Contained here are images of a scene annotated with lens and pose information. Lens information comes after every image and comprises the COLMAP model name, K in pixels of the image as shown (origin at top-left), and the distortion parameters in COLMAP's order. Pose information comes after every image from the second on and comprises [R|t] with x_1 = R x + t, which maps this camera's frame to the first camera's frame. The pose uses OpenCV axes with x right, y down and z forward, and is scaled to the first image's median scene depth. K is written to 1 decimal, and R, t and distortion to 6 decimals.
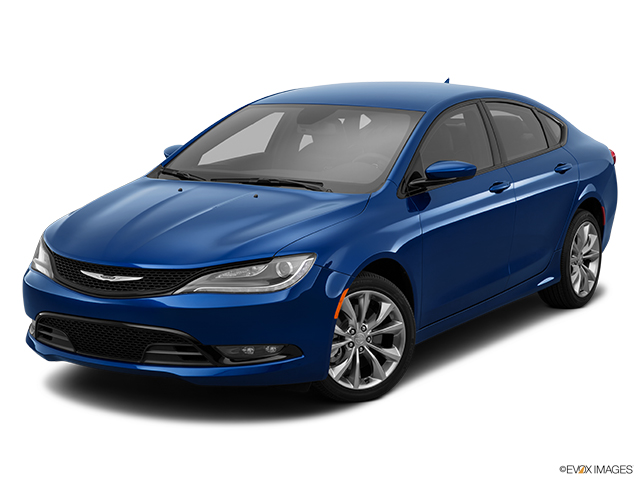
lens RADIAL K [[1301.6, 0, 323.3], [0, 1301.6, 235.0], [0, 0, 1]] dist [0.206885, 0.000000]
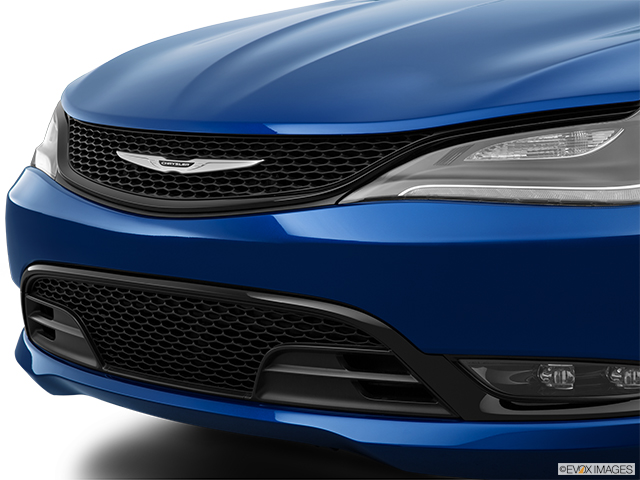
lens RADIAL K [[1652.6, 0, 317.1], [0, 1652.6, 243.2], [0, 0, 1]] dist [0.496093, 0.000000]
pose [[0.976140, 0.023991, -0.215813, -0.023867], [-0.032756, 0.998774, -0.037127, 0.066877], [0.214658, 0.043310, 0.975729, 0.526193]]
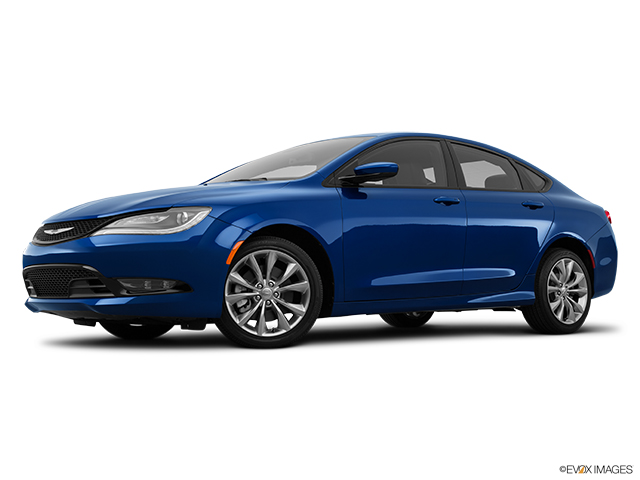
lens RADIAL K [[874.4, 0, 316.0], [0, 874.4, 233.7], [0, 0, 1]] dist [0.106305, 0.000000]
pose [[0.954942, -0.024009, -0.295821, 0.300147], [-0.037640, 0.978878, -0.200953, 0.182453], [0.294397, 0.203033, 0.933867, 0.280144]]
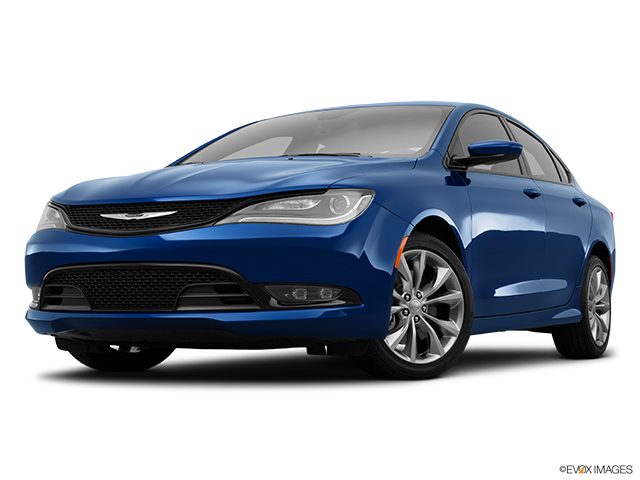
lens RADIAL K [[1187.5, 0, 317.5], [0, 1187.5, 243.2], [0, 0, 1]] dist [0.052130, 0.000000]
pose [[0.997080, 0.003543, 0.076279, -0.098465], [0.011535, 0.980471, -0.196323, 0.194106], [-0.075485, 0.196630, 0.977568, 0.218158]]
